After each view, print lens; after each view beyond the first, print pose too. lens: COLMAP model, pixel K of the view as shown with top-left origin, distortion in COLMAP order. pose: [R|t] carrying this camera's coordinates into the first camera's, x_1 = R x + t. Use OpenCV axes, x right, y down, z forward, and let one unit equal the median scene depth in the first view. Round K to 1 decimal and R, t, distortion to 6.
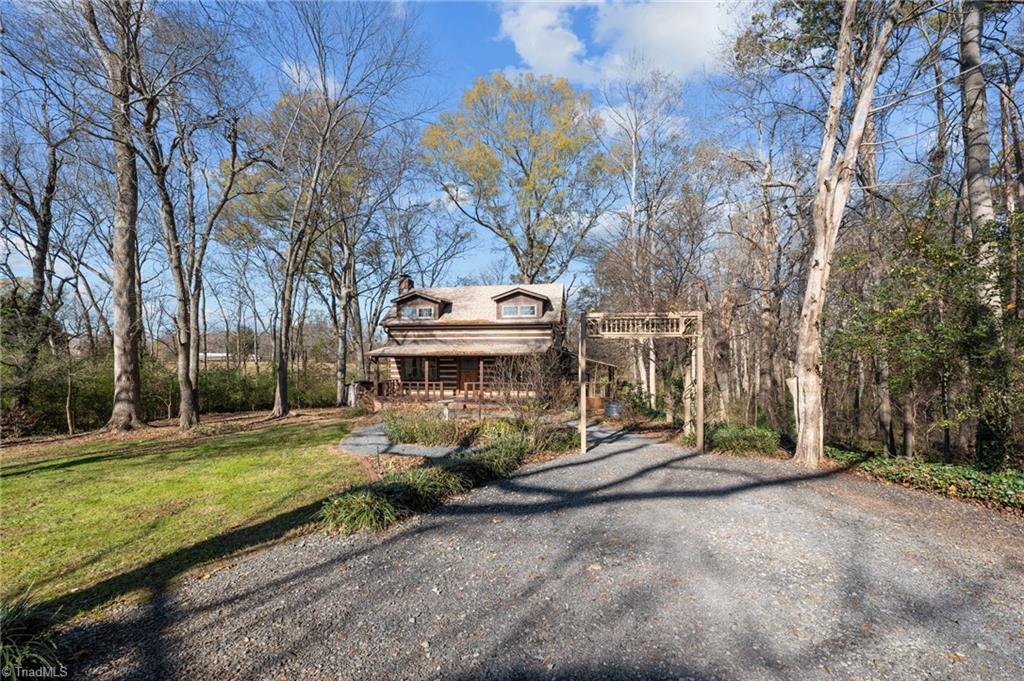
lens RADIAL K [[418.7, 0, 515.0], [0, 418.7, 349.7], [0, 0, 1]] dist [0.001525, 0.000229]
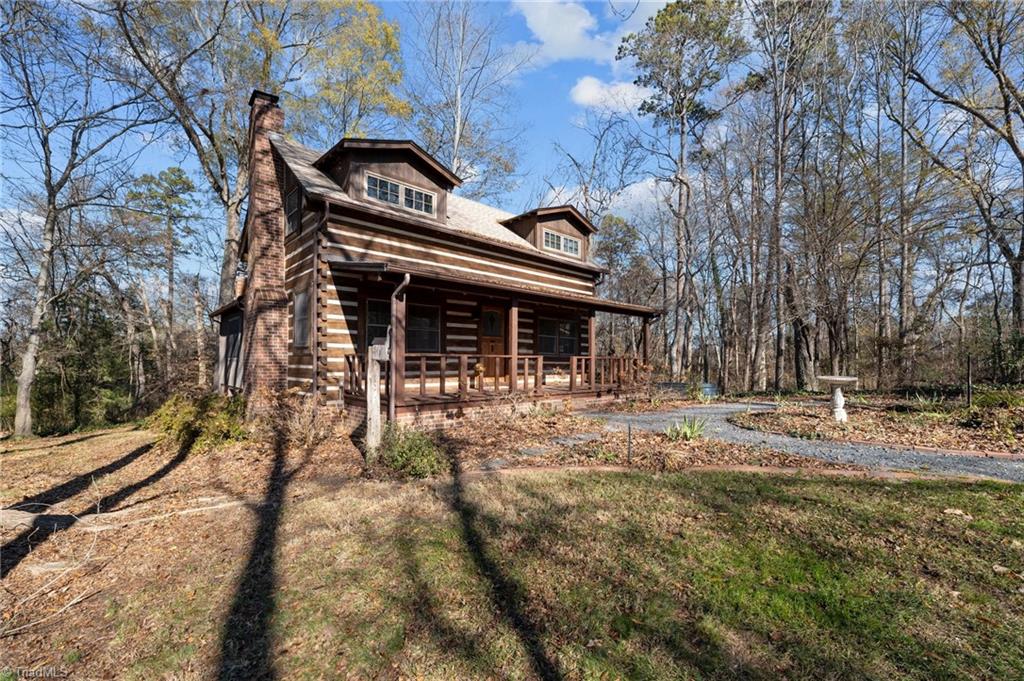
lens RADIAL K [[418.7, 0, 515.0], [0, 418.7, 349.7], [0, 0, 1]] dist [0.001525, 0.000229]
pose [[0.597620, 0.019394, 0.801545, -0.499603], [-0.036195, 0.999341, 0.002807, 0.060600], [-0.800962, -0.030690, 0.597929, 0.659896]]
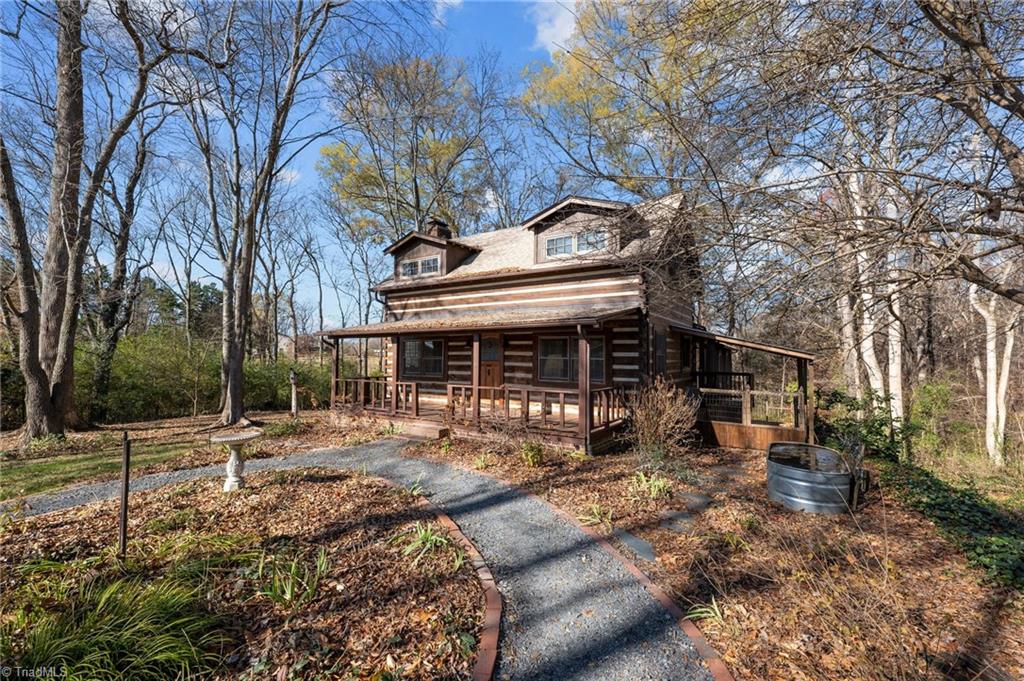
lens RADIAL K [[418.7, 0, 515.0], [0, 418.7, 349.7], [0, 0, 1]] dist [0.001525, 0.000229]
pose [[0.920698, -0.001957, -0.390271, 0.132801], [0.003053, 0.999993, 0.002189, 0.031168], [0.390264, -0.003207, 0.920697, 0.496423]]
